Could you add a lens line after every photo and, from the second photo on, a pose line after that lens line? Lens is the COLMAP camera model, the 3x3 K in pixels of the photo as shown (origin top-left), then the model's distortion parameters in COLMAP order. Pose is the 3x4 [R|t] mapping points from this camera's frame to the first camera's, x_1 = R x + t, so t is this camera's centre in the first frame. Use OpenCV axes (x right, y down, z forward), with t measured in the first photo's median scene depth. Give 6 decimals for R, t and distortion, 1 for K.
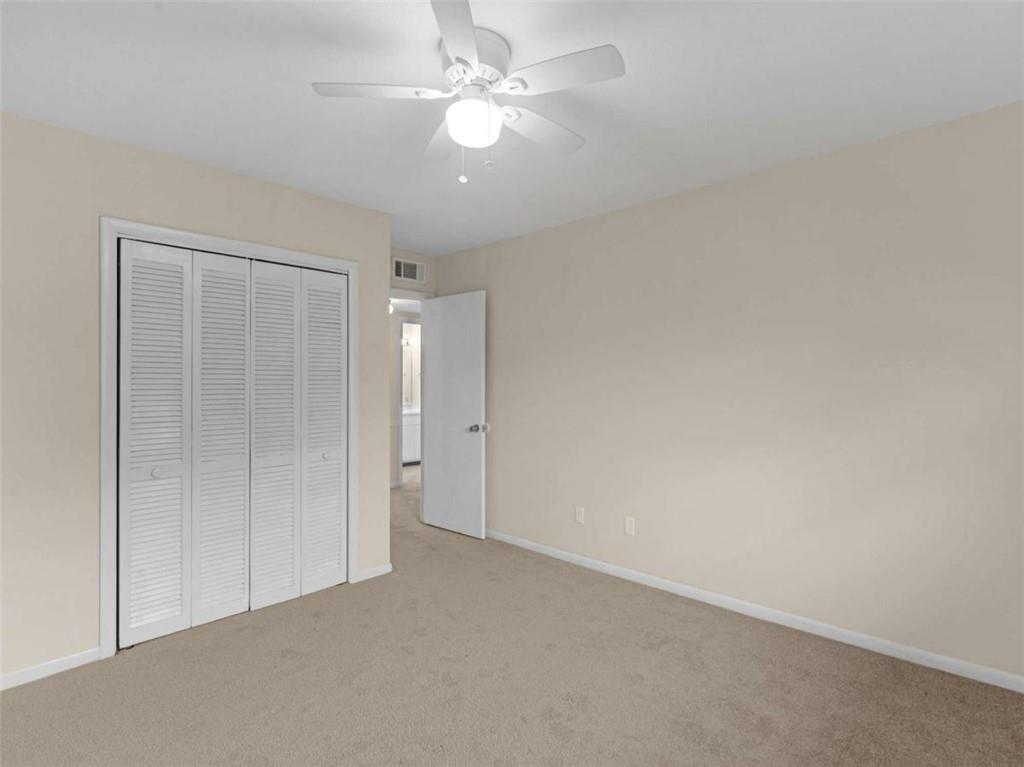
lens RADIAL K [[544.0, 0, 509.2], [0, 544.0, 382.4], [0, 0, 1]] dist [0.001311, -0.000557]
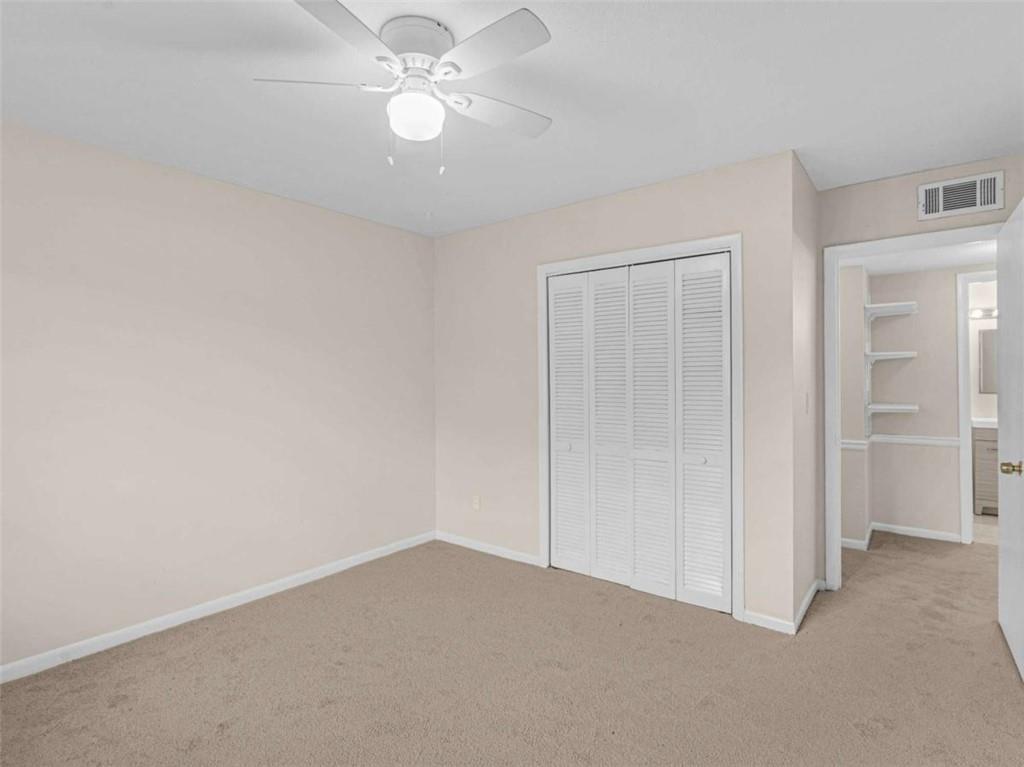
lens RADIAL K [[544.0, 0, 509.2], [0, 544.0, 382.4], [0, 0, 1]] dist [0.001311, -0.000557]
pose [[0.072743, 0.010467, -0.997296, 0.558729], [0.002395, 0.999940, 0.010669, -0.004769], [0.997348, -0.003165, 0.072714, 0.638721]]
